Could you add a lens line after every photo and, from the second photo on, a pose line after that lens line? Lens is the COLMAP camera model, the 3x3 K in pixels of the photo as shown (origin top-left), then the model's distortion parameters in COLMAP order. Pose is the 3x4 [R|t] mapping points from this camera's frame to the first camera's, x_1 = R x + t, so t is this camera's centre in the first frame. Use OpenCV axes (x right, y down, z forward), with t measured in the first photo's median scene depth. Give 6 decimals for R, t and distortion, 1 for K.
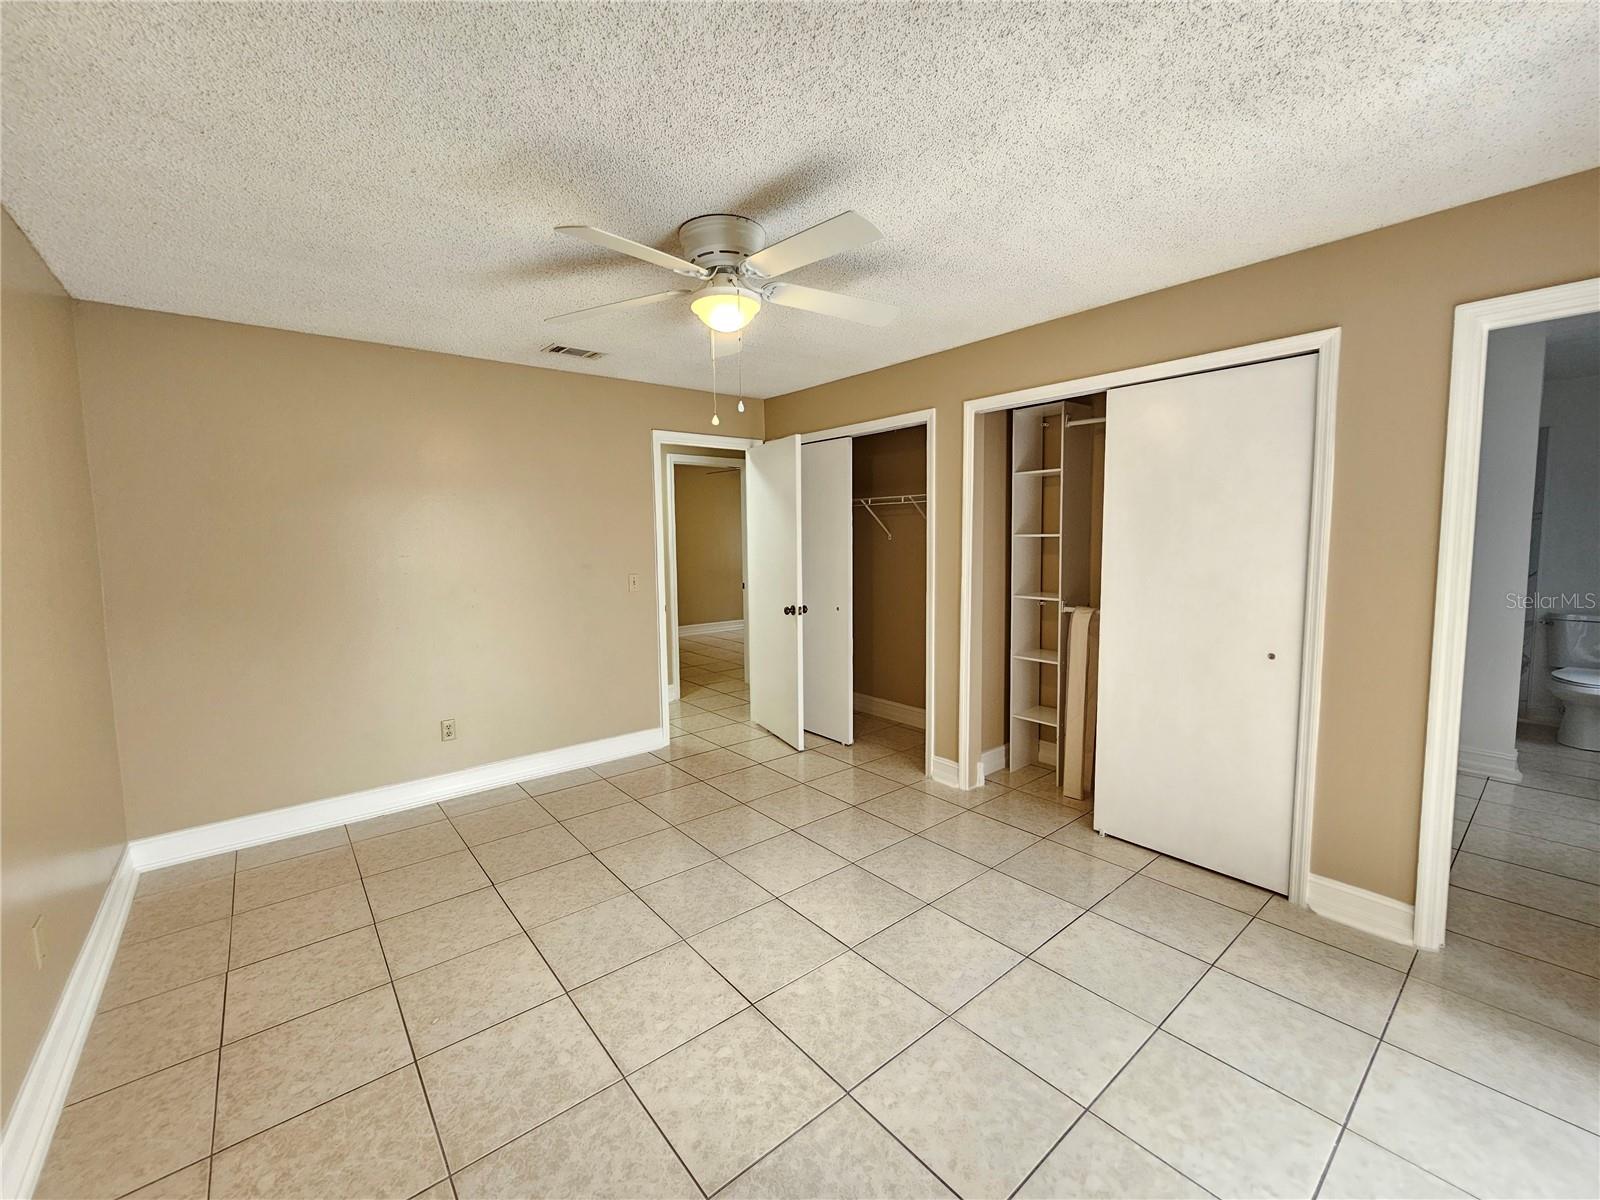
lens RADIAL K [[656.0, 0, 795.5], [0, 656.0, 592.3], [0, 0, 1]] dist [-0.002665, 0.000721]
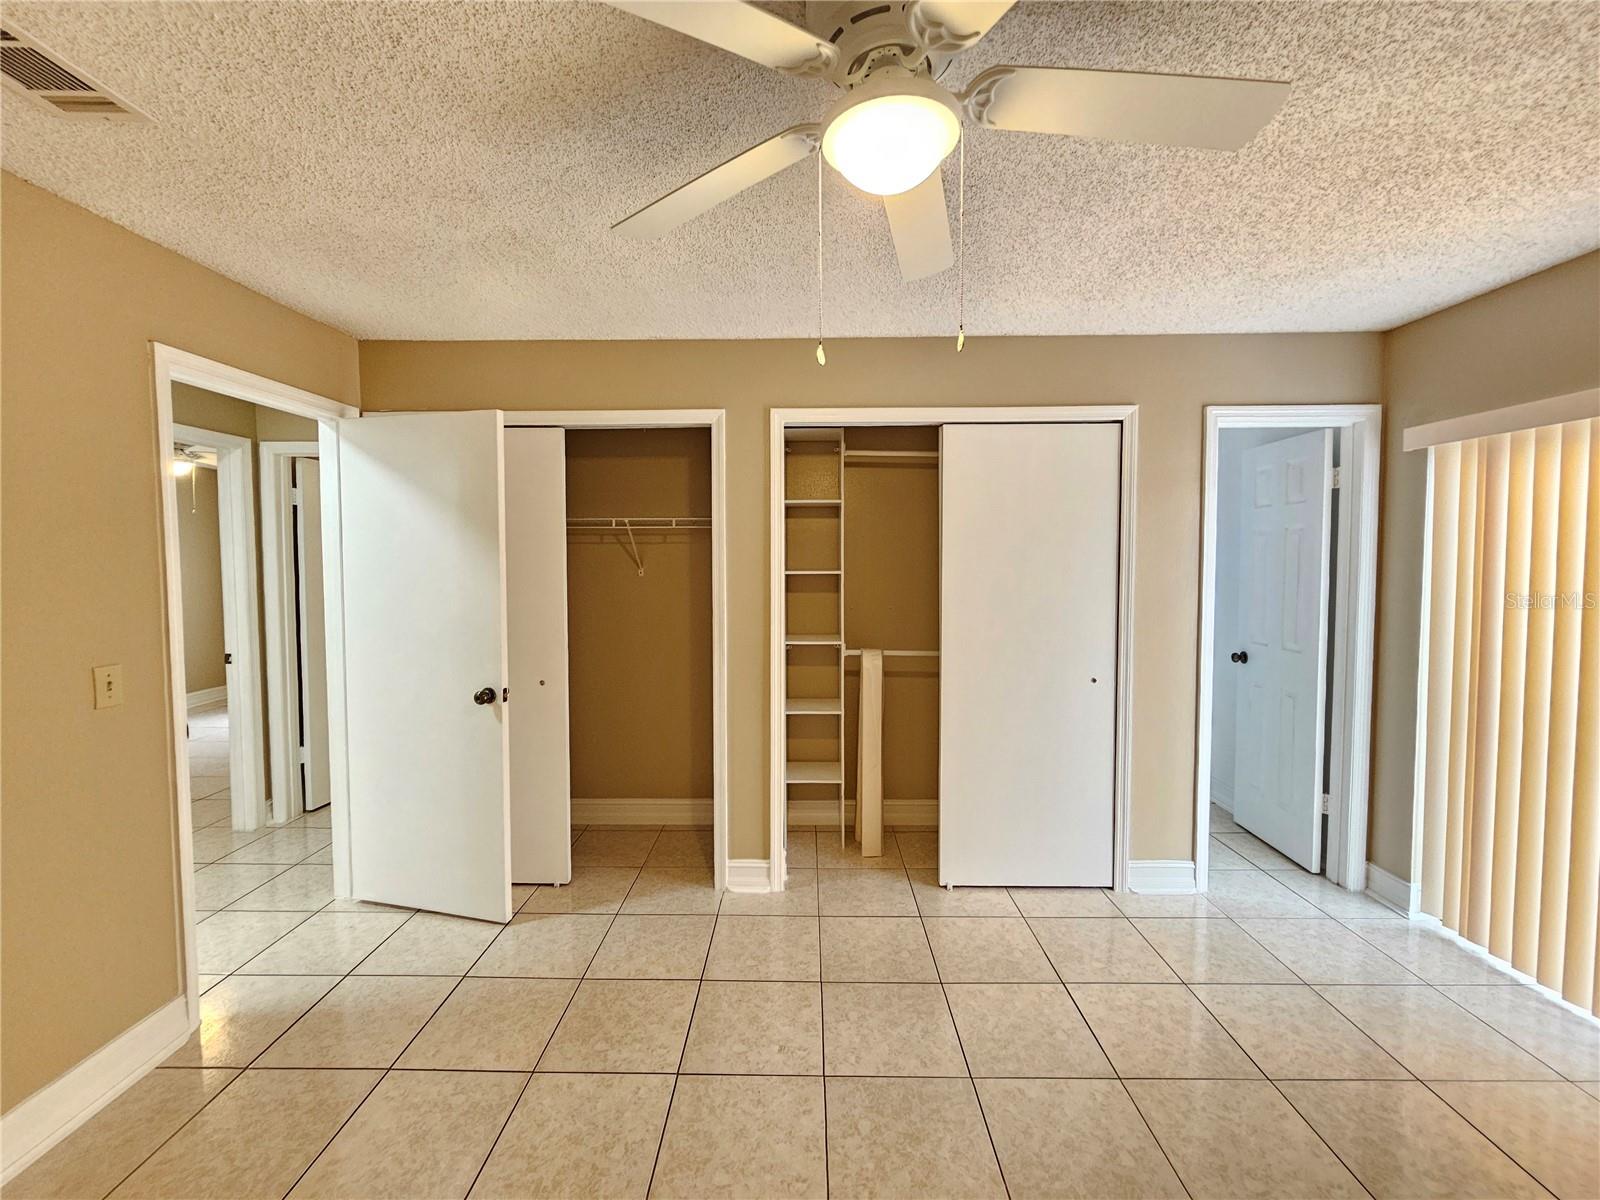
lens RADIAL K [[656.0, 0, 792.8], [0, 656.0, 589.4], [0, 0, 1]] dist [-0.002665, 0.000721]
pose [[0.645110, -0.026481, 0.763630, -0.309739], [0.061625, 0.997947, -0.017454, -0.046666], [-0.761600, 0.058319, 0.645418, 0.422233]]
